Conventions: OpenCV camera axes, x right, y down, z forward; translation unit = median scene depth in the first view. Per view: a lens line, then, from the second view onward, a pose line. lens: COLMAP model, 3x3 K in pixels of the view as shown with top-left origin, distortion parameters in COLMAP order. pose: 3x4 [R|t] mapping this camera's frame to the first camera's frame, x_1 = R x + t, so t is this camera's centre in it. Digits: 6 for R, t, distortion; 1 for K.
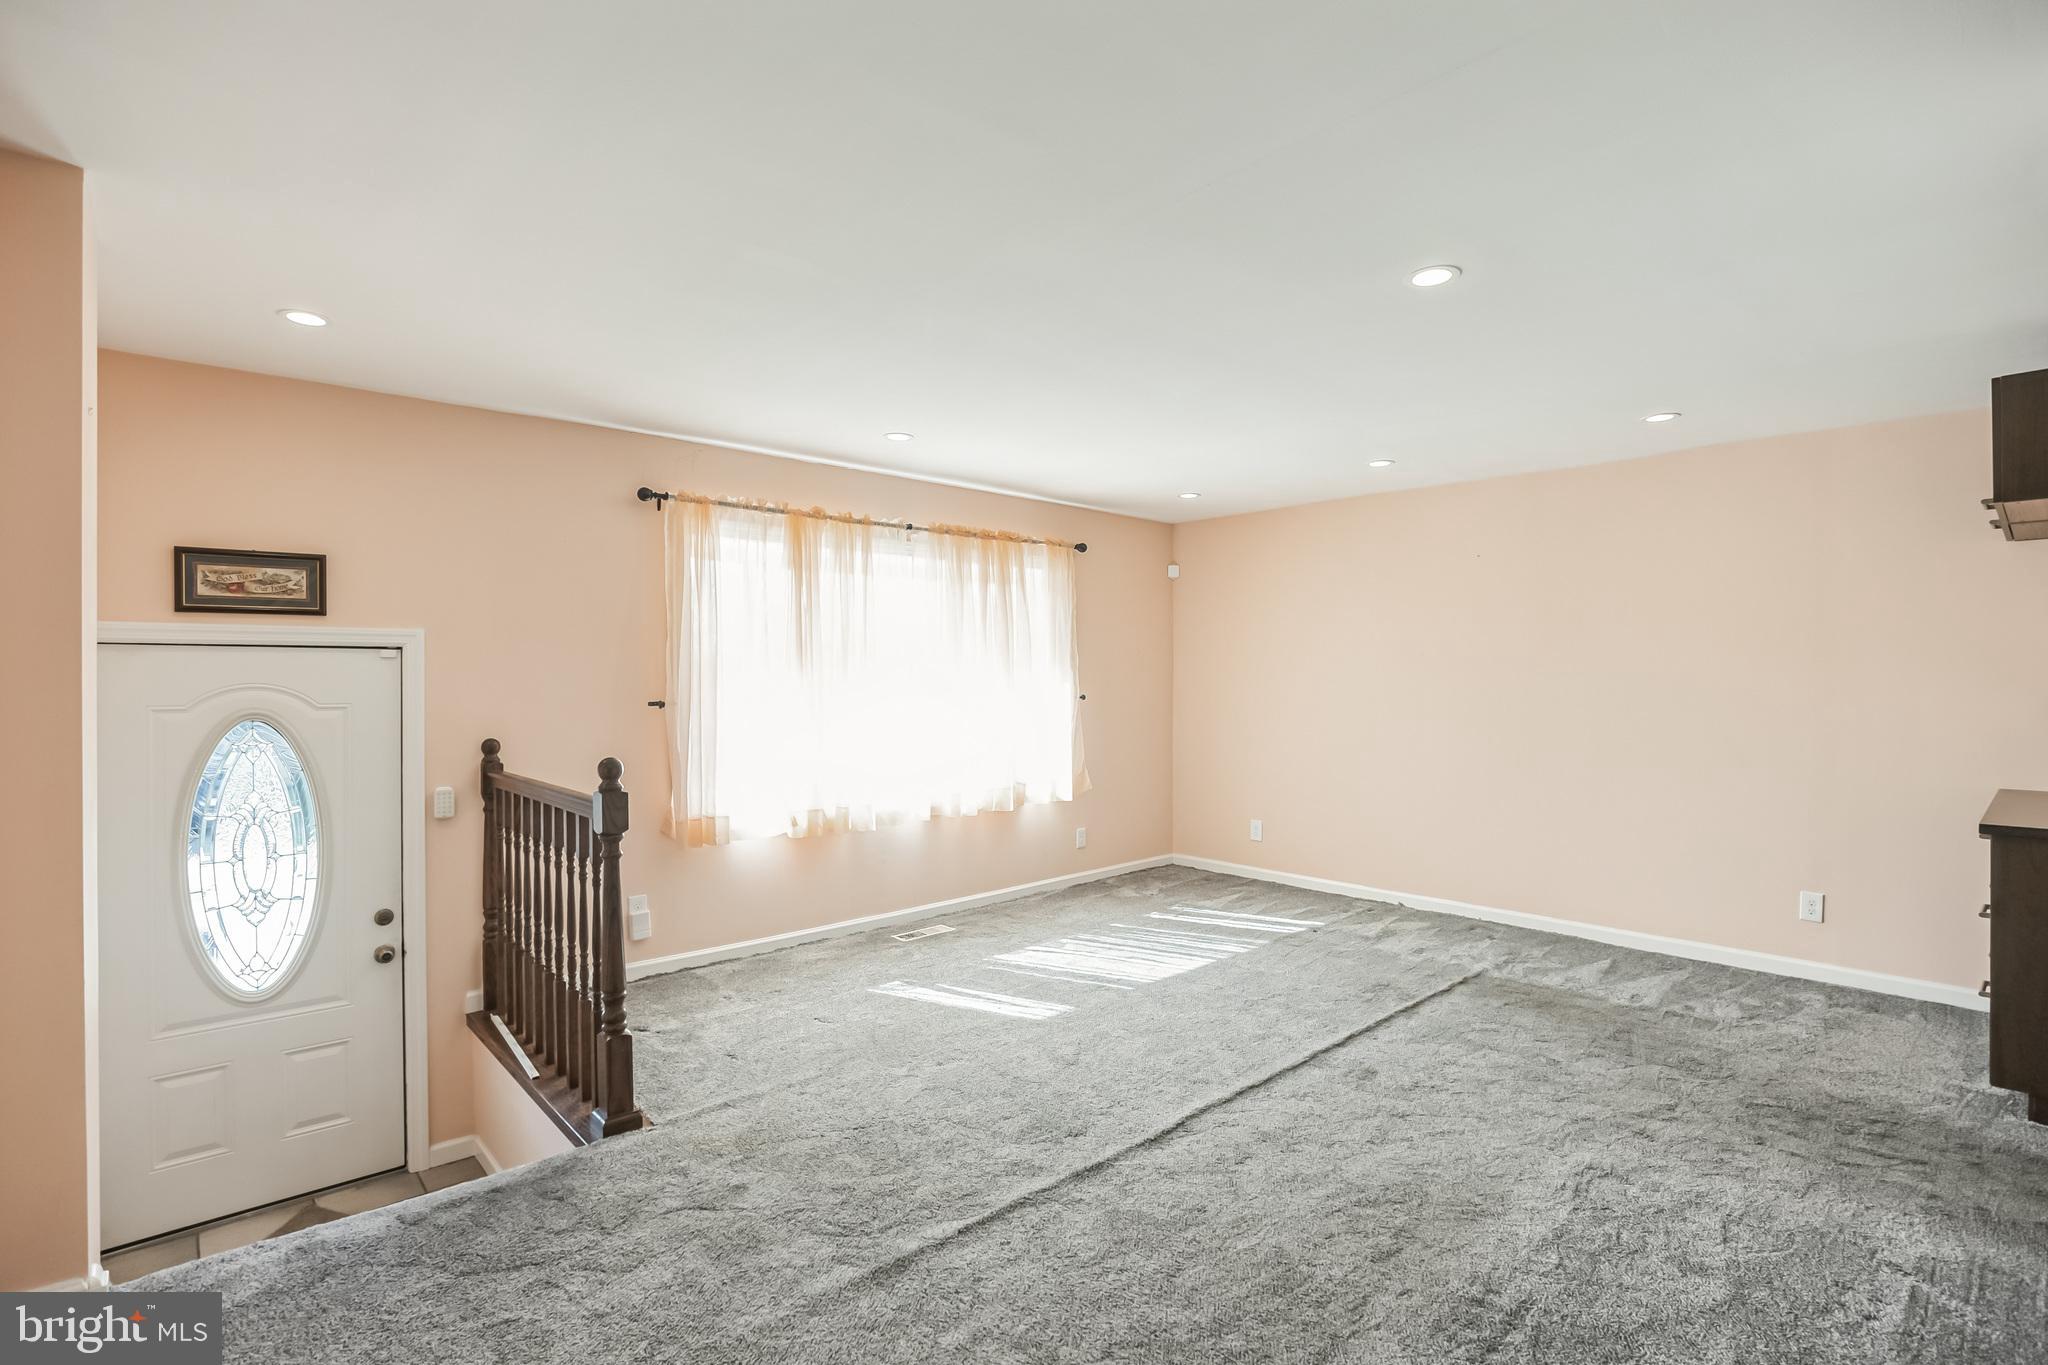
lens RADIAL K [[963.2, 0, 1030.3], [0, 963.2, 681.6], [0, 0, 1]] dist [-0.008710, 0.000727]
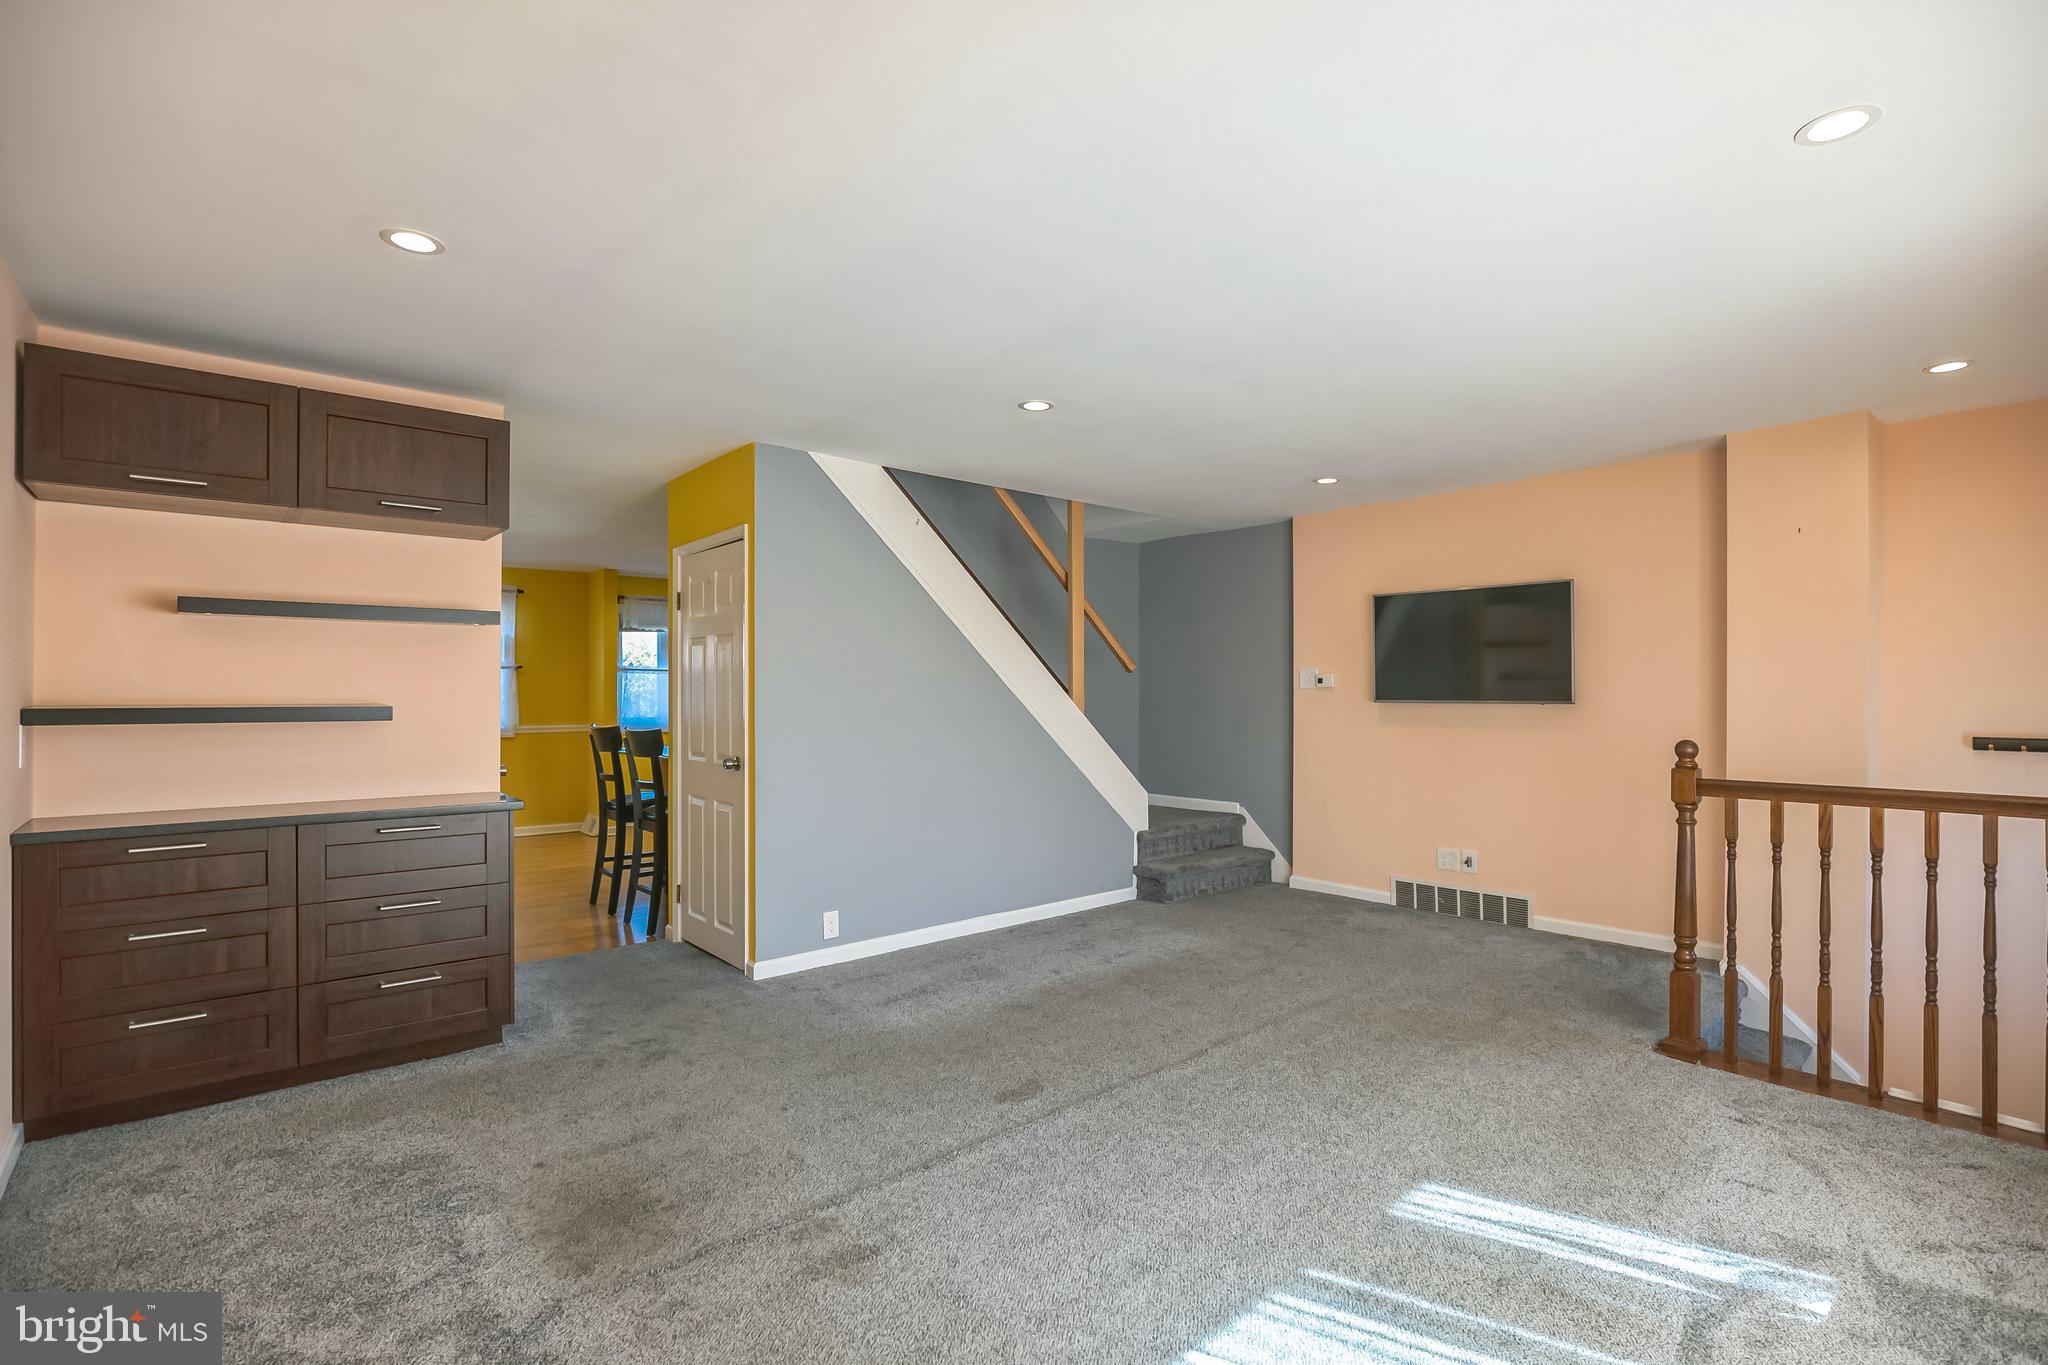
lens RADIAL K [[956.8, 0, 1017.7], [0, 956.8, 713.0], [0, 0, 1]] dist [-0.027695, 0.000137]
pose [[-0.999460, 0.000156, 0.032848, 0.212492], [0.000680, 0.999873, 0.015937, 0.013124], [-0.032841, 0.015951, -0.999333, 1.316280]]
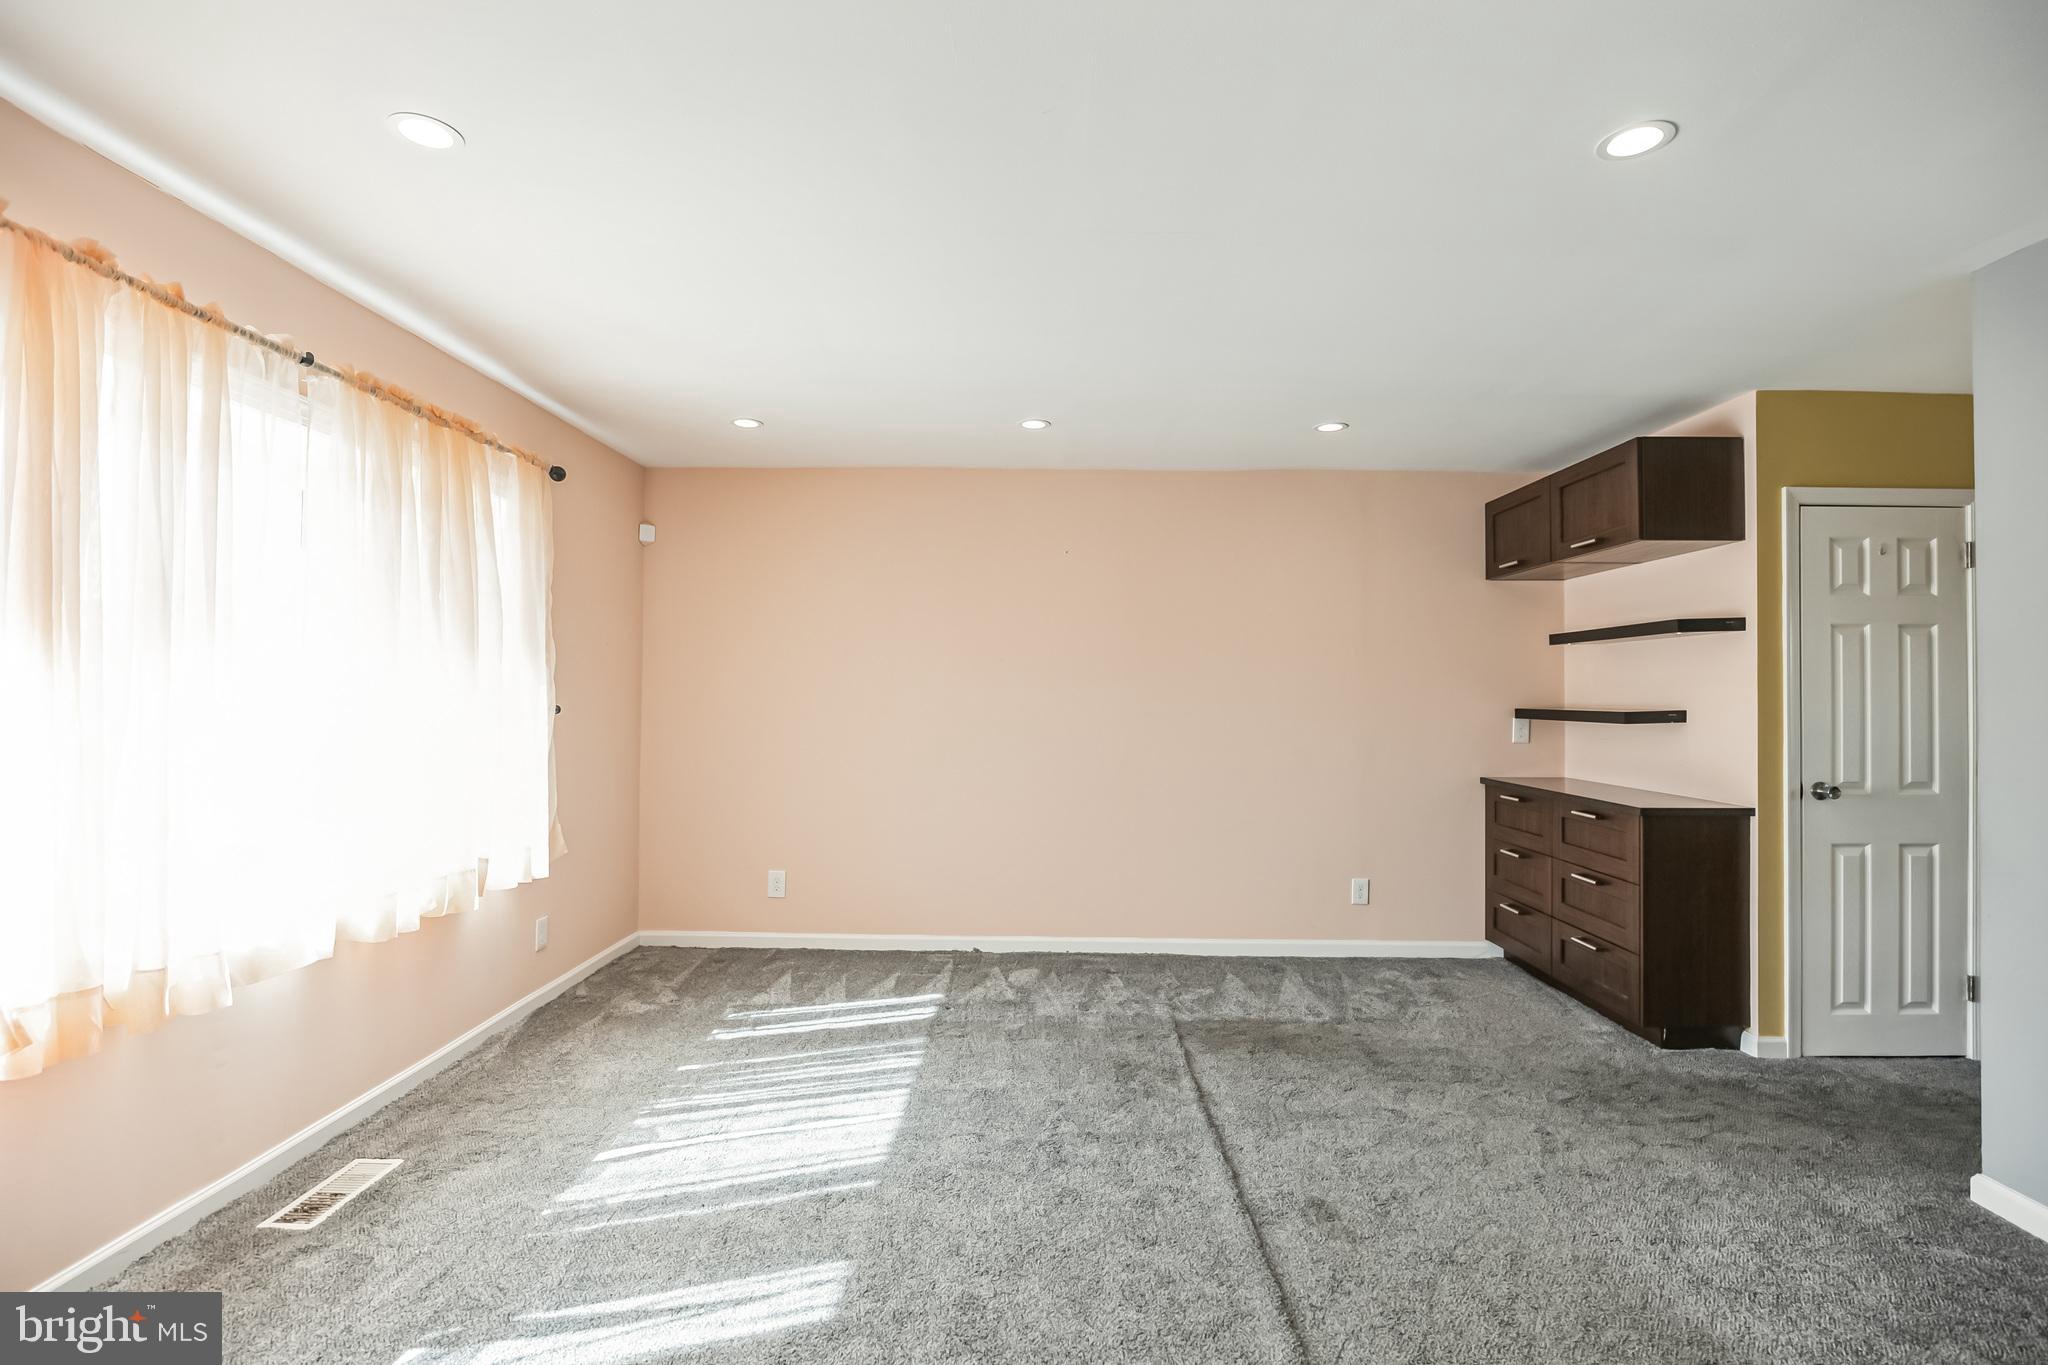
lens RADIAL K [[963.2, 0, 1030.3], [0, 963.2, 681.6], [0, 0, 1]] dist [-0.008710, 0.000727]
pose [[0.698773, 0.014666, 0.715193, -0.232636], [-0.001620, 0.999820, -0.018920, 0.011579], [-0.715341, 0.012062, 0.698671, 0.439105]]
